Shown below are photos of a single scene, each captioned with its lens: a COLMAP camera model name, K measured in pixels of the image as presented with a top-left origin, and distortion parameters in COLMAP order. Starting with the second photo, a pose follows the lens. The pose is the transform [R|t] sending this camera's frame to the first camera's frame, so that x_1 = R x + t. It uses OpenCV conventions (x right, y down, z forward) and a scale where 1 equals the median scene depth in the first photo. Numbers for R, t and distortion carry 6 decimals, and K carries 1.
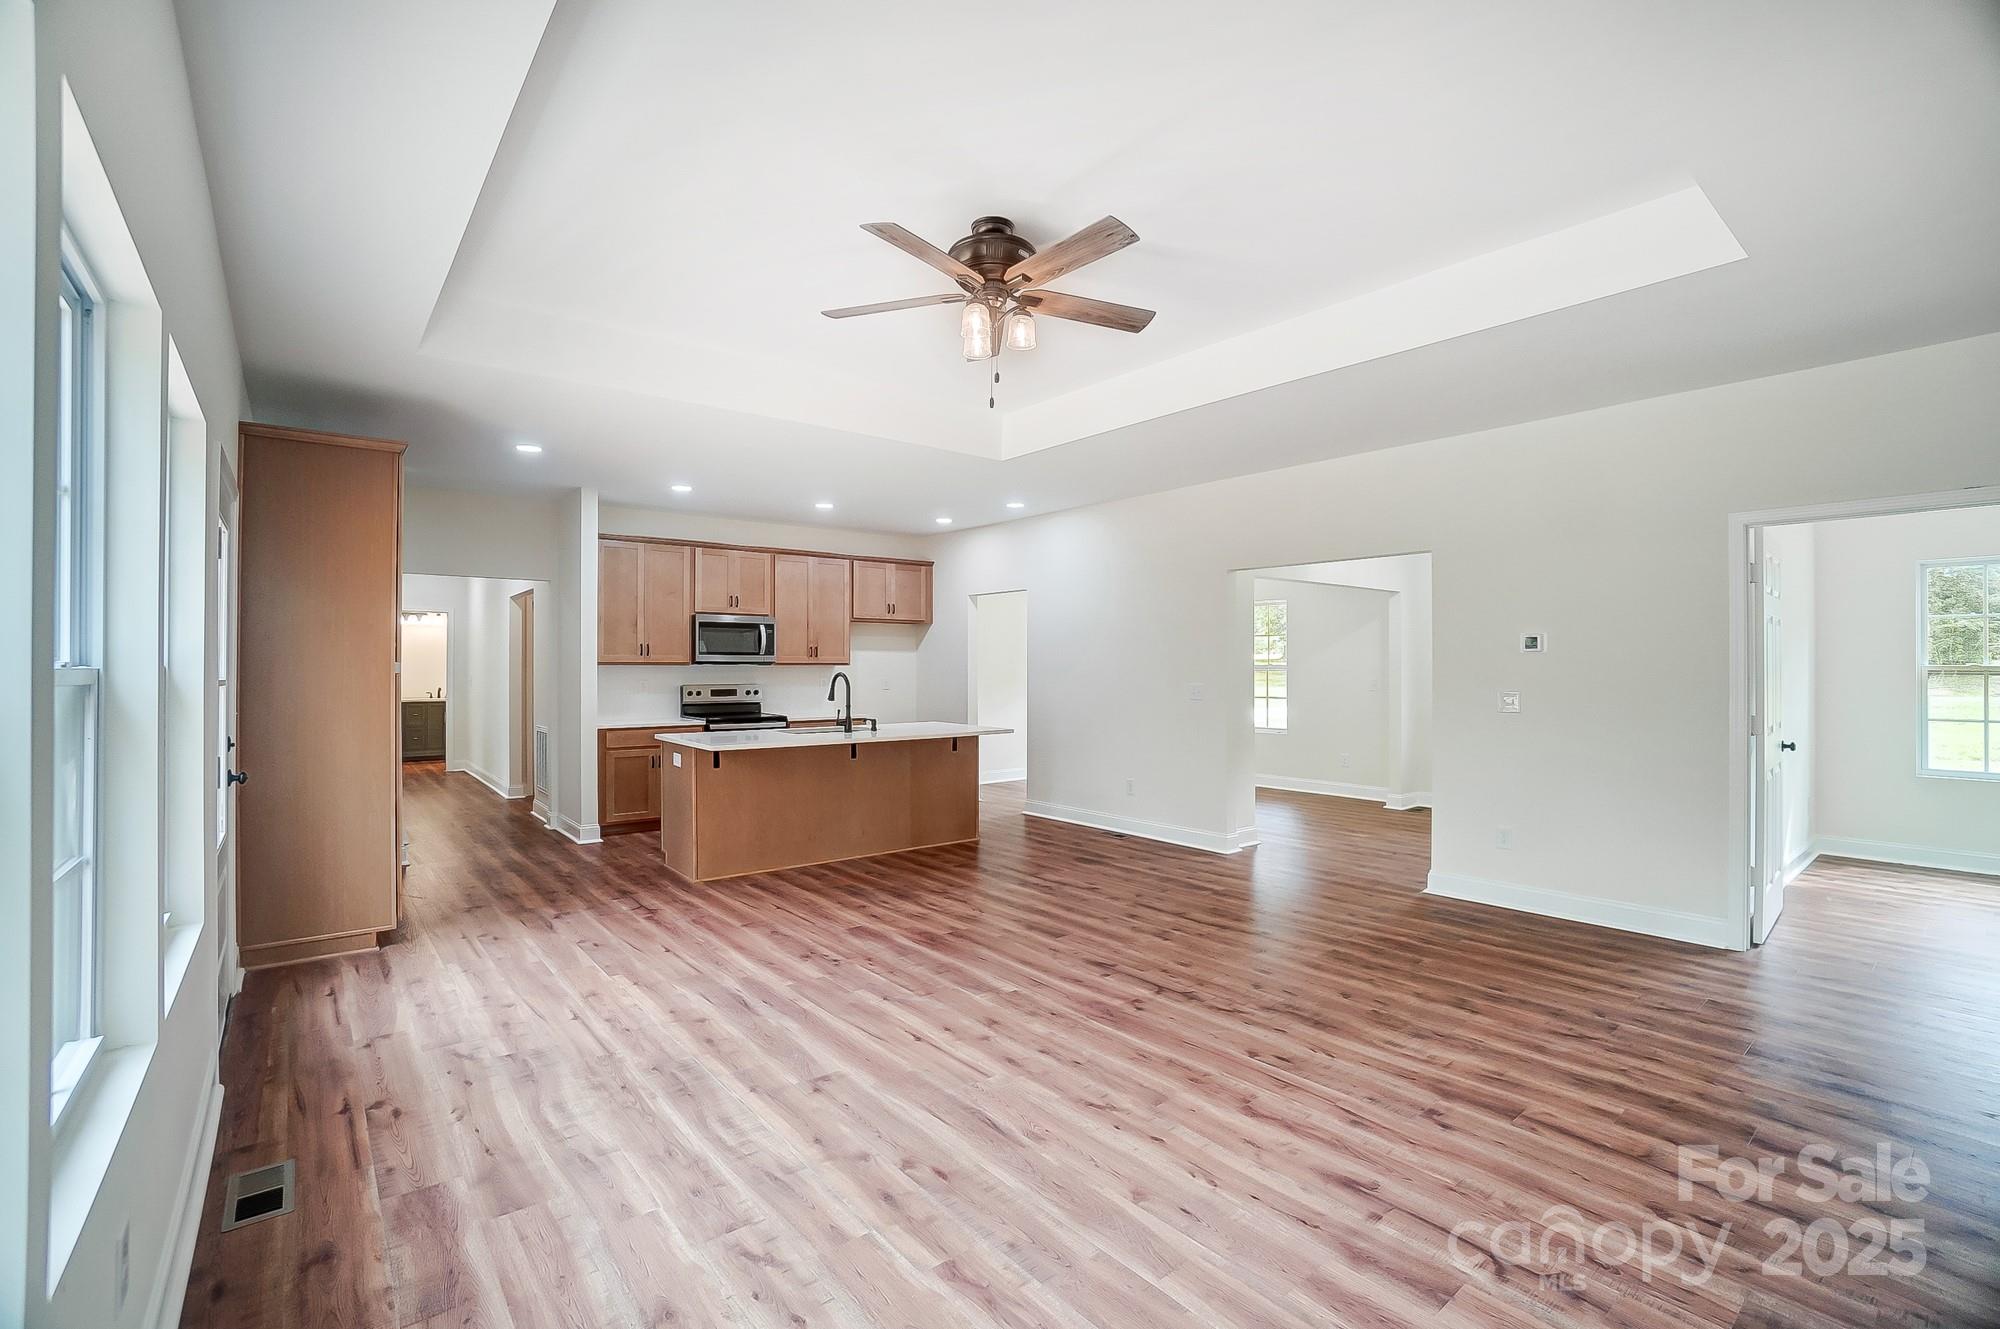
lens RADIAL K [[877.4, 0, 984.2], [0, 877.4, 661.8], [0, 0, 1]] dist [-0.063463, 0.022166]
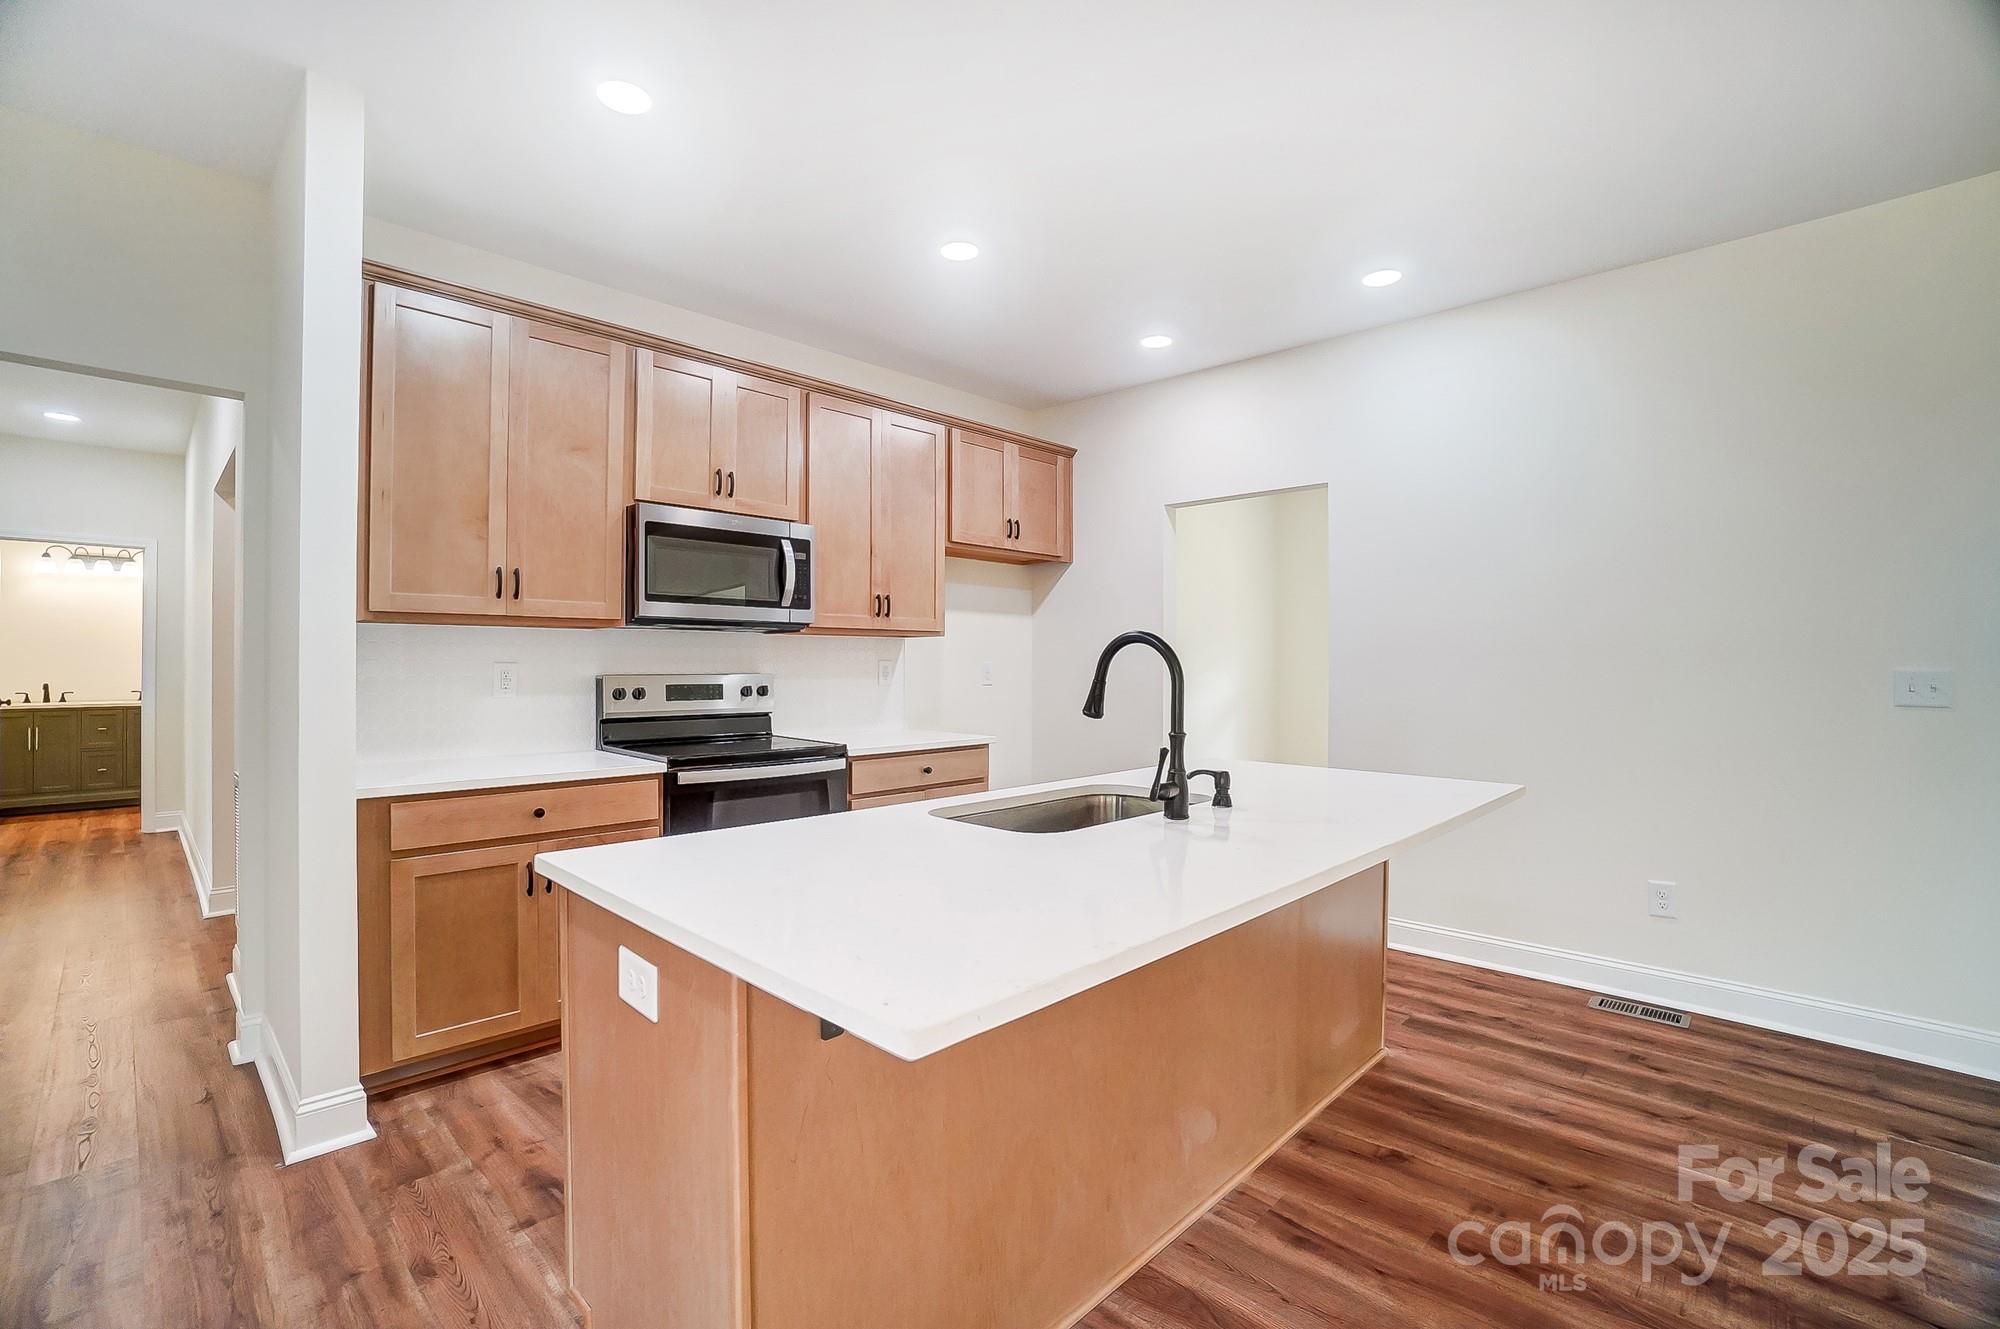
lens RADIAL K [[877.4, 0, 984.2], [0, 877.4, 661.8], [0, 0, 1]] dist [-0.063463, 0.022166]
pose [[0.993109, 0.001478, 0.117187, -0.366308], [-0.001994, 0.999989, 0.004288, 0.031579], [-0.117179, -0.004492, 0.993101, 0.968410]]
